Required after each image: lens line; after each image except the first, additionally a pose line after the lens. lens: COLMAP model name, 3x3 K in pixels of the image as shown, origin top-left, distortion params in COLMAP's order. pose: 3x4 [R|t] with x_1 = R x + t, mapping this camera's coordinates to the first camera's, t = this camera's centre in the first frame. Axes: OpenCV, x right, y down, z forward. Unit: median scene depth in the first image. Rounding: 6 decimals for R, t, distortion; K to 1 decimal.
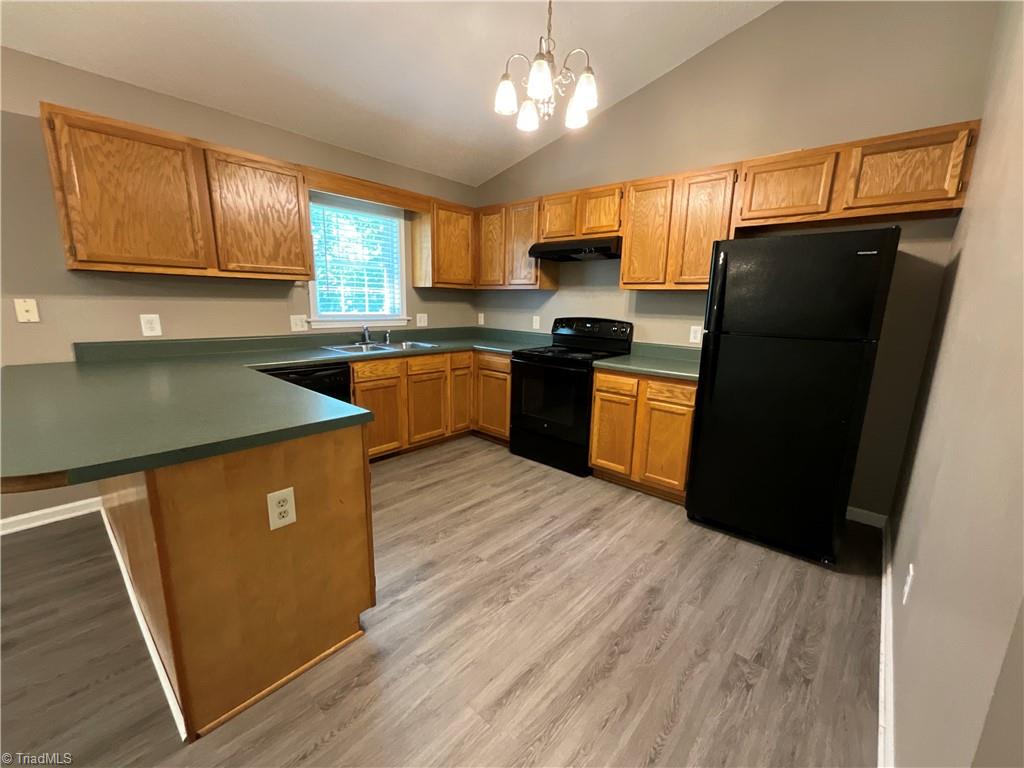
lens RADIAL K [[417.6, 0, 515.7], [0, 417.6, 385.1], [0, 0, 1]] dist [0.000620, -0.000749]
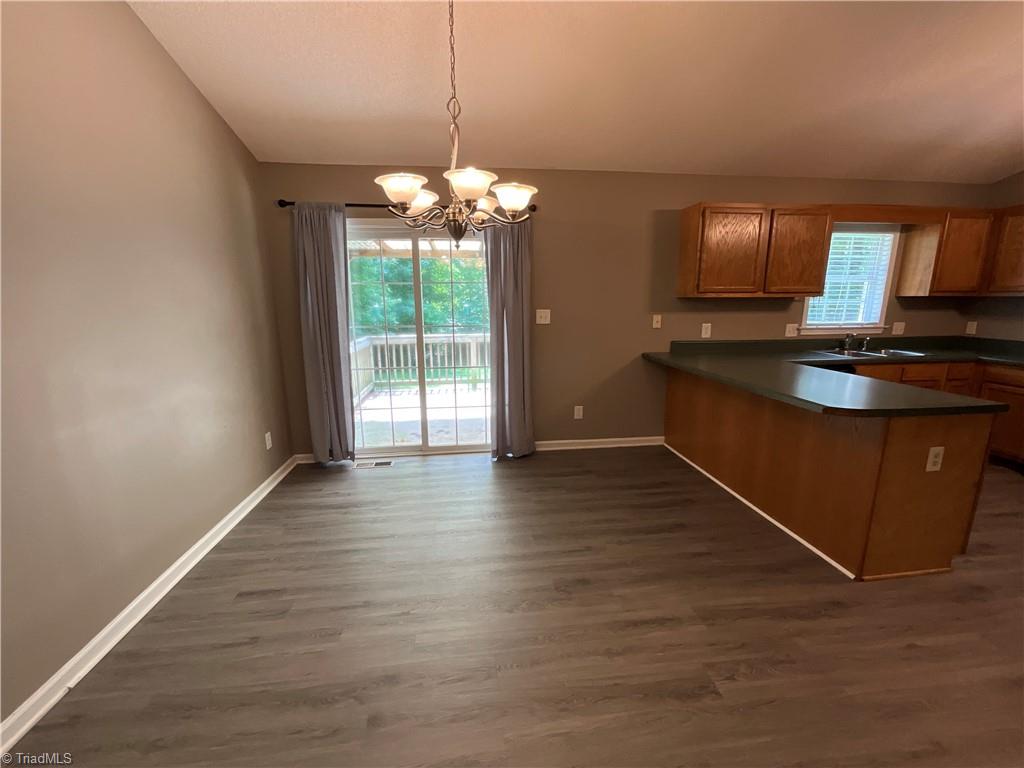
lens RADIAL K [[417.6, 0, 515.0], [0, 417.6, 385.5], [0, 0, 1]] dist [0.000620, -0.000749]
pose [[0.747839, 0.106803, -0.655233, -0.275243], [-0.108417, 0.993372, 0.038180, 0.051626], [0.654968, 0.042486, 0.754461, -0.427827]]
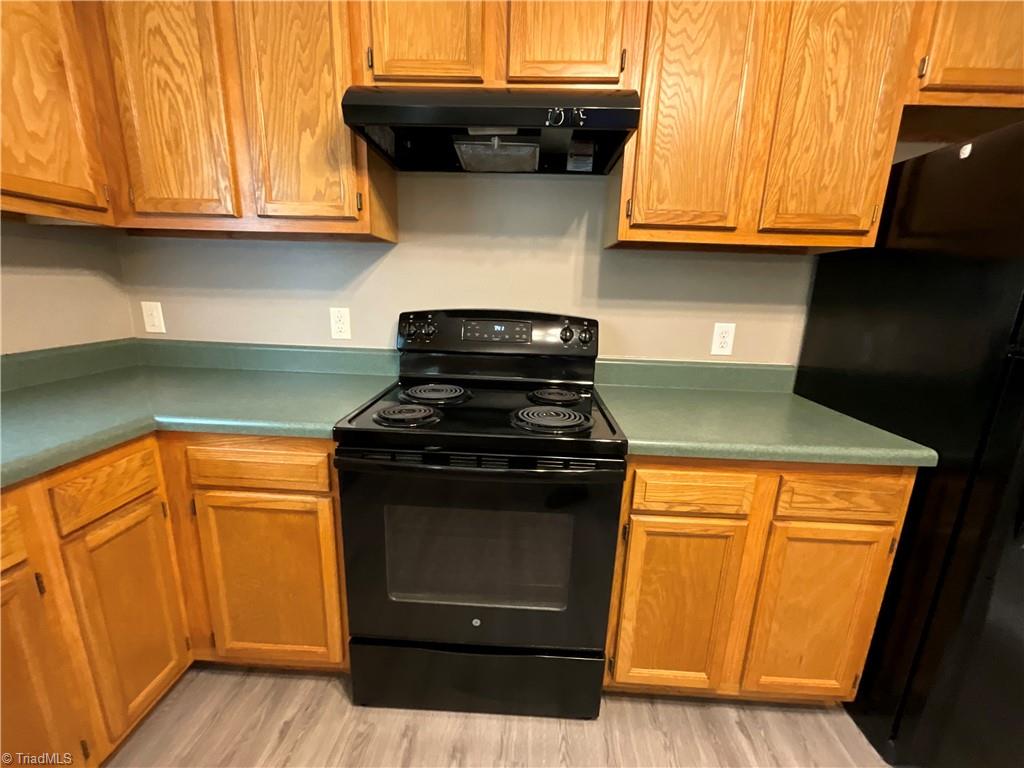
lens RADIAL K [[417.6, 0, 516.4], [0, 417.6, 387.9], [0, 0, 1]] dist [0.000620, -0.000749]
pose [[0.782480, -0.145174, 0.605516, -0.082148], [0.111431, 0.989391, 0.093212, -0.121135], [-0.612624, -0.005463, 0.790356, 0.652571]]
